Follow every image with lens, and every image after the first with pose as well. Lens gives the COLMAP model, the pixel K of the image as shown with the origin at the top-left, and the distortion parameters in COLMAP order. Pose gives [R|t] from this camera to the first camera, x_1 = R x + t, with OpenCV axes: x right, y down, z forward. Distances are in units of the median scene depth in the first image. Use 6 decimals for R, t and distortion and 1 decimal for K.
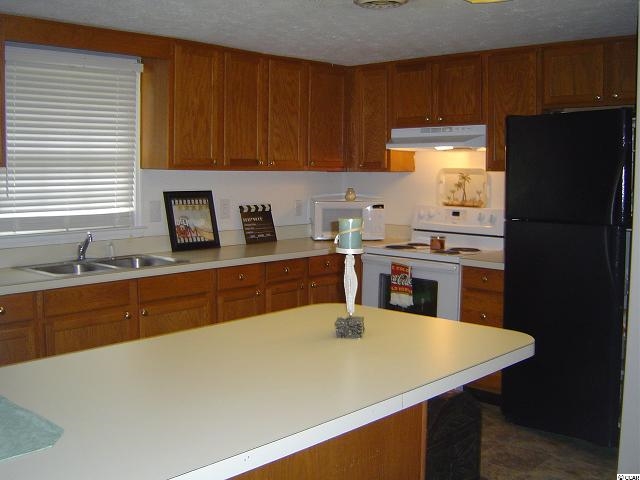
lens RADIAL K [[791.3, 0, 321.0], [0, 791.3, 240.4], [0, 0, 1]] dist [0.020580, 0.000000]
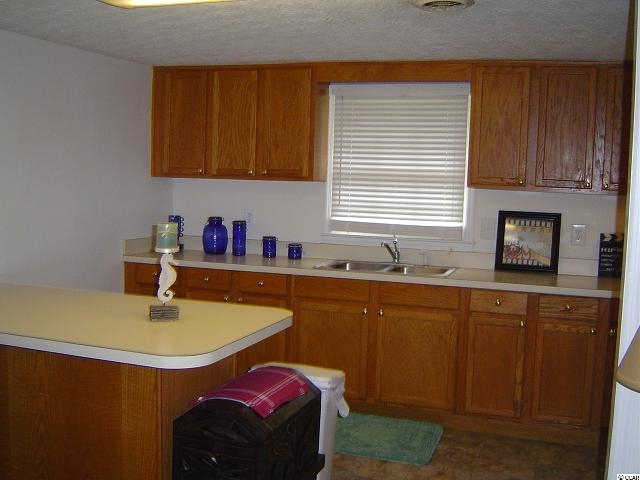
lens RADIAL K [[791.3, 0, 321.2], [0, 791.3, 239.5], [0, 0, 1]] dist [0.020580, 0.000000]
pose [[0.448651, 0.082565, -0.889885, 0.621027], [-0.120830, 0.992185, 0.031137, -0.030029], [0.885501, 0.093555, 0.455121, 0.355859]]
